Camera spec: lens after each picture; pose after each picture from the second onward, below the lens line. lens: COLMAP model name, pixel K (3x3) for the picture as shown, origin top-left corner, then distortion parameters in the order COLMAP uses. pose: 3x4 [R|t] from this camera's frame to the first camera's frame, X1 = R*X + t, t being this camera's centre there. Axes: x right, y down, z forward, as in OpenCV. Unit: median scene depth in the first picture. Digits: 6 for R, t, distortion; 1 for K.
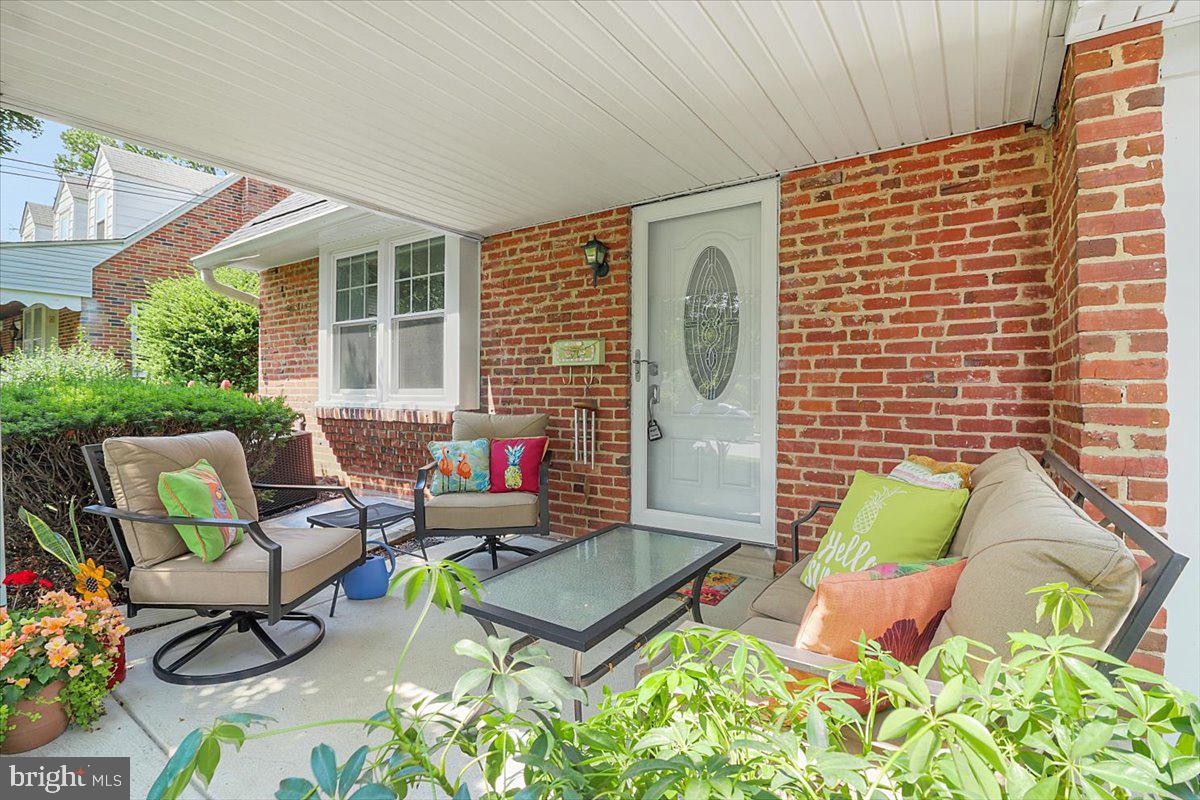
lens RADIAL K [[562.1, 0, 595.3], [0, 562.1, 392.1], [0, 0, 1]] dist [-0.001286, -0.008340]
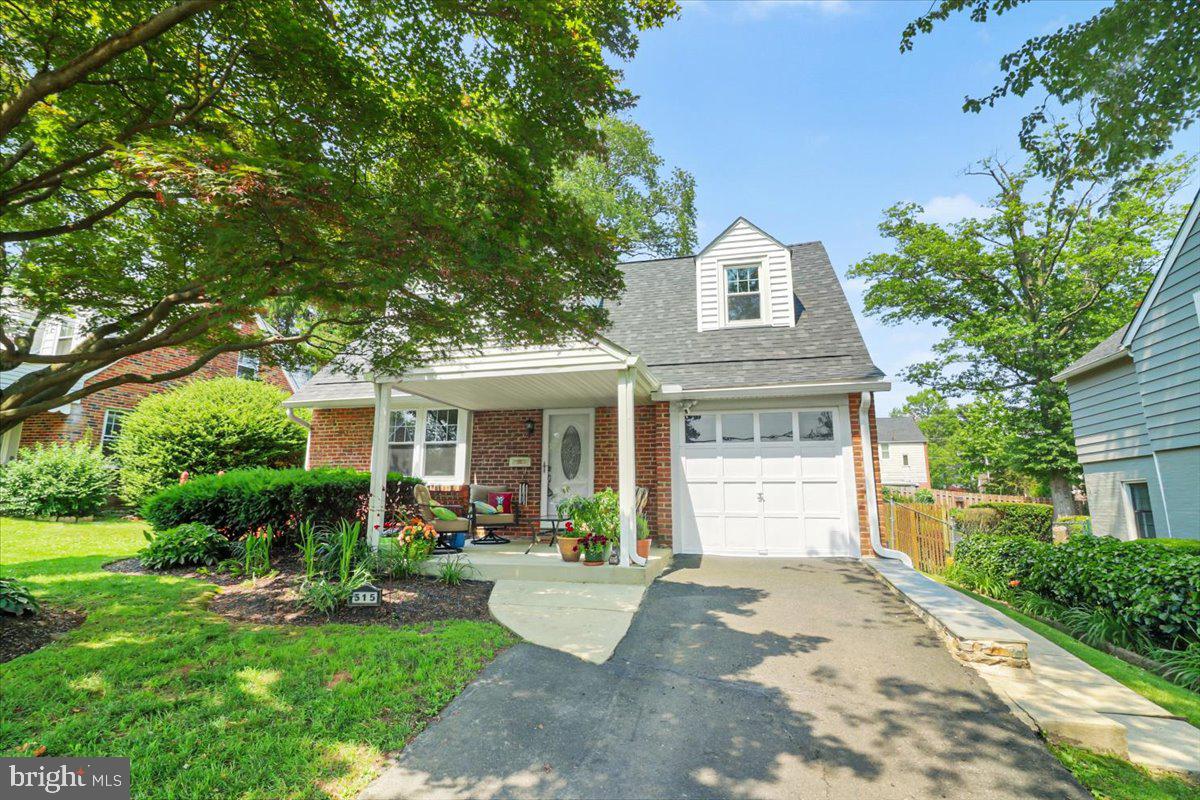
lens RADIAL K [[562.1, 0, 595.3], [0, 562.1, 392.1], [0, 0, 1]] dist [-0.001286, -0.008340]
pose [[0.940521, 0.070013, 0.332442, -0.608922], [-0.006308, 0.981965, -0.188958, 0.104876], [-0.339676, 0.175621, 0.924001, -1.619919]]
